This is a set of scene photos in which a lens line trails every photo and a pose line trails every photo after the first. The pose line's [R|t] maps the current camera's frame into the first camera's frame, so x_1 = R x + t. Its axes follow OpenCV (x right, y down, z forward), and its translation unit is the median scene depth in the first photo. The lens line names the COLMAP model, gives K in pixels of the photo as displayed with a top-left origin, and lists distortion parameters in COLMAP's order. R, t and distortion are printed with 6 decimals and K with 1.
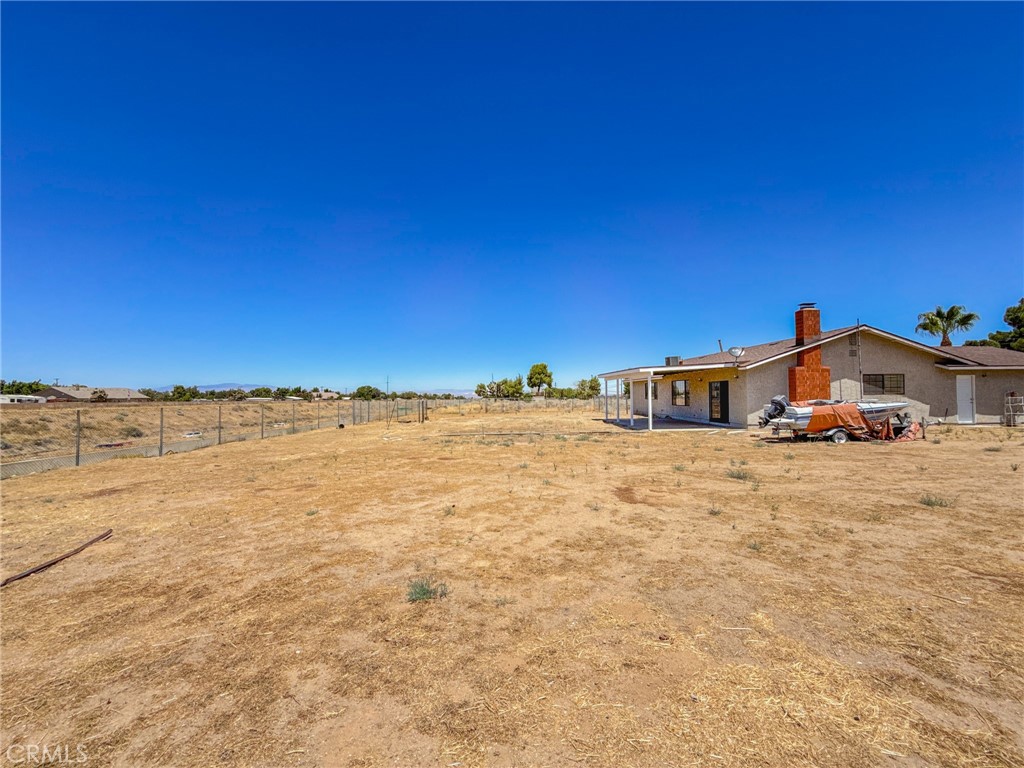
lens RADIAL K [[411.4, 0, 514.6], [0, 411.4, 386.8], [0, 0, 1]] dist [0.000228, 0.000501]
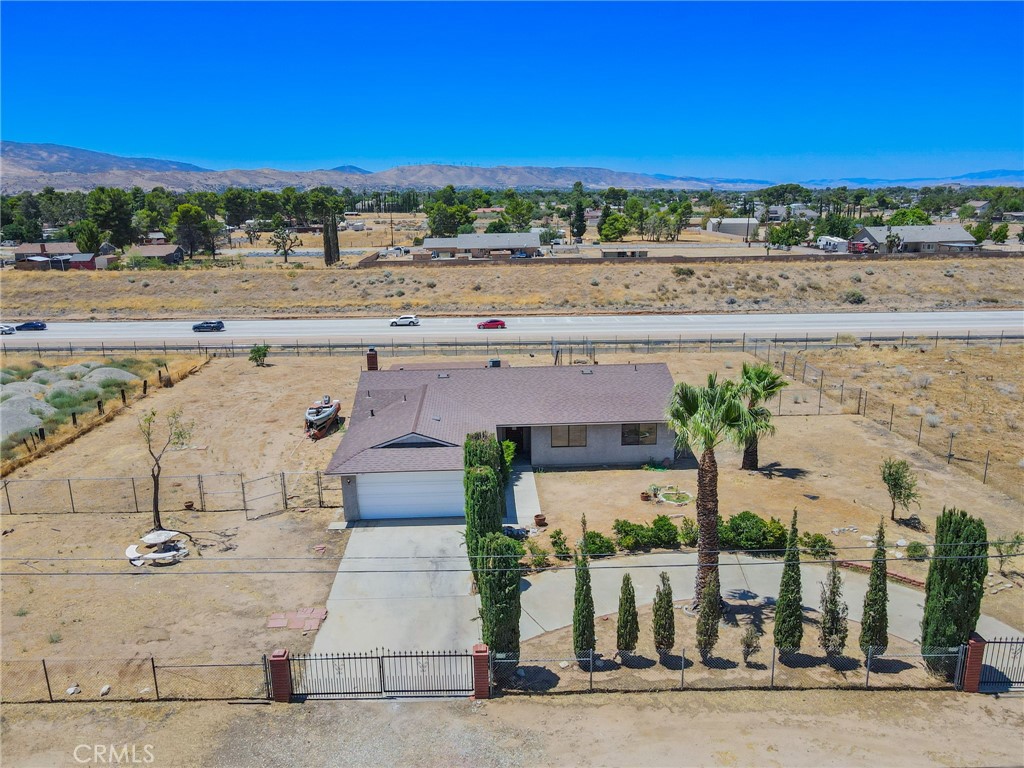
lens RADIAL K [[753.7, 0, 505.7], [0, 753.7, 383.7], [0, 0, 1]] dist [0.002014, 0.025410]
pose [[0.012336, 0.249990, -0.968170, 0.483374], [0.038350, 0.967413, 0.250283, -0.105804], [0.999188, -0.040217, 0.002347, 0.216484]]
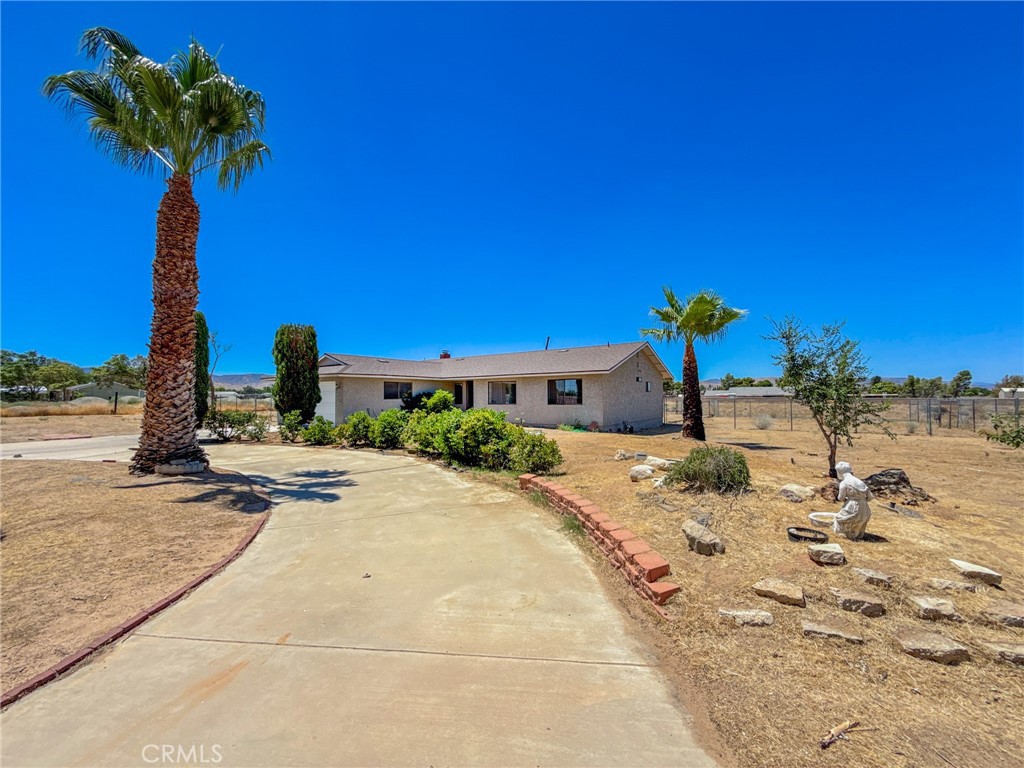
lens RADIAL K [[411.4, 0, 518.0], [0, 411.4, 382.0], [0, 0, 1]] dist [0.000228, 0.000501]
pose [[-0.594479, -0.020996, -0.803837, 0.308796], [0.025662, 0.998655, -0.045062, 0.005393], [0.803702, -0.047416, -0.593140, 0.359619]]
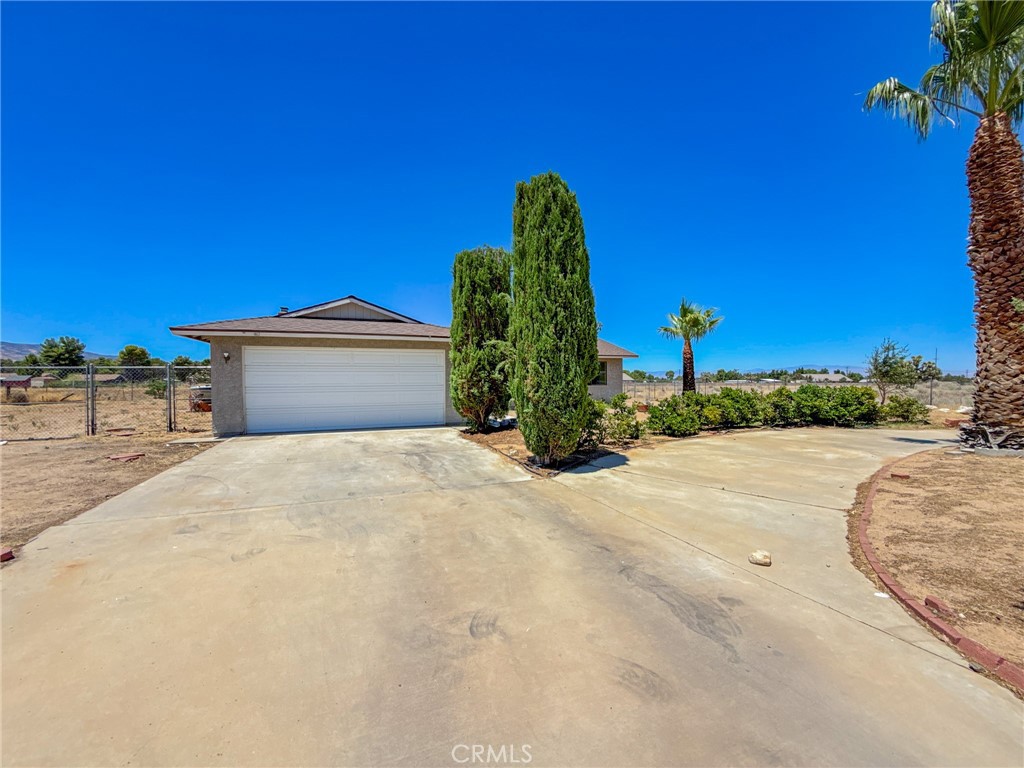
lens RADIAL K [[411.4, 0, 514.4], [0, 411.4, 386.4], [0, 0, 1]] dist [0.000228, 0.000501]
pose [[0.339061, 0.017106, -0.940609, 0.319541], [0.023377, 0.999373, 0.026601, 0.002769], [0.940474, -0.031008, 0.338449, 0.184189]]
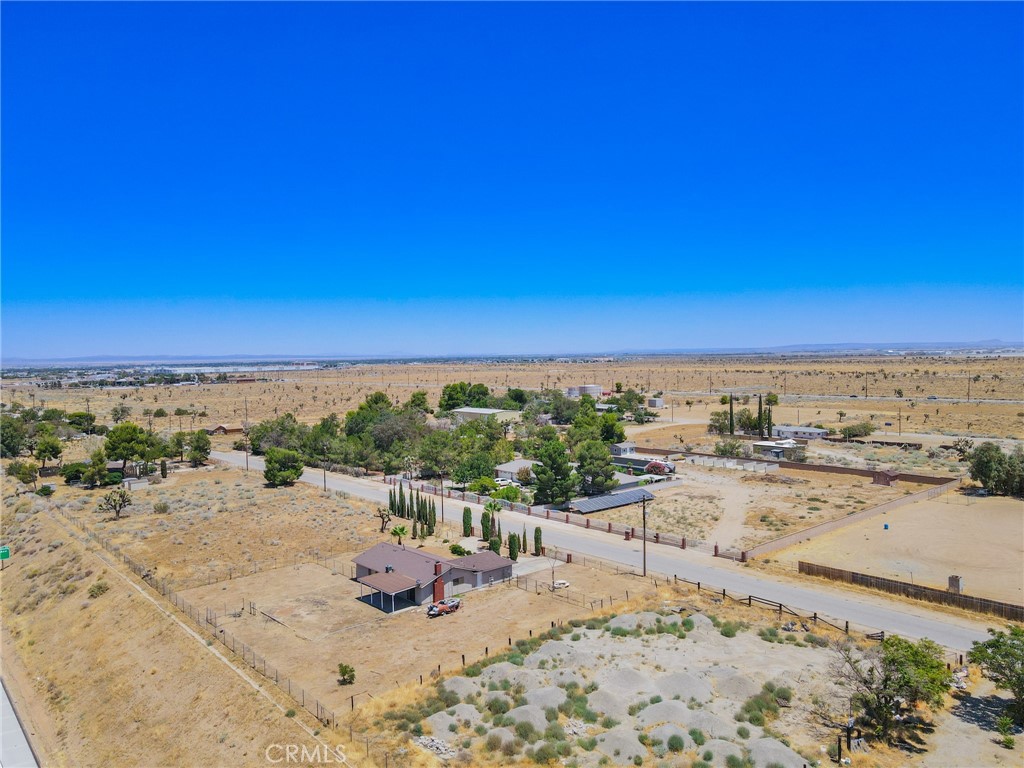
lens RADIAL K [[753.7, 0, 509.2], [0, 753.7, 379.0], [0, 0, 1]] dist [0.002014, 0.025410]
pose [[0.763159, -0.031512, 0.645442, -0.366510], [-0.001035, 0.998749, 0.049985, -0.274386], [-0.646210, -0.038815, 0.762172, -0.530937]]
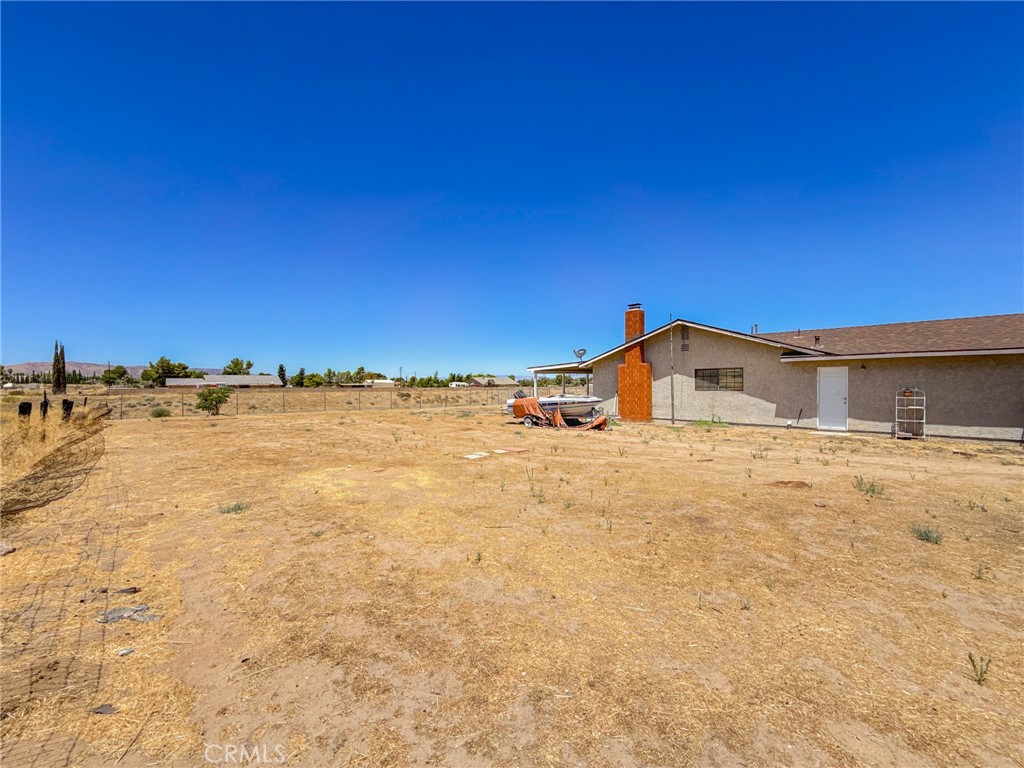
lens RADIAL K [[411.4, 0, 513.9], [0, 411.4, 384.9], [0, 0, 1]] dist [0.000228, 0.000501]
pose [[0.677677, 0.005207, -0.735341, 0.193152], [0.016893, 0.999601, 0.022647, -0.003417], [0.735166, -0.027770, 0.677318, 0.006130]]
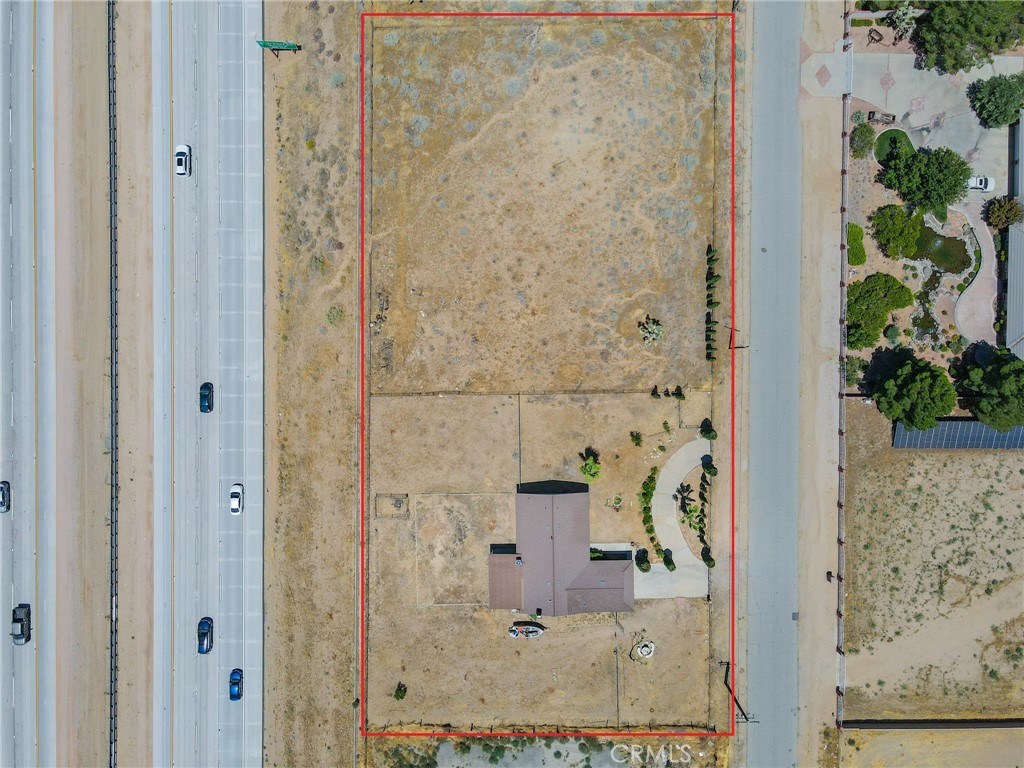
lens RADIAL K [[753.7, 0, 517.7], [0, 753.7, 384.7], [0, 0, 1]] dist [0.002014, 0.025410]
pose [[0.999895, 0.006476, -0.012969, 0.091327], [0.013250, -0.045414, 0.998880, -0.926234], [0.005880, -0.998947, -0.045495, 0.470433]]
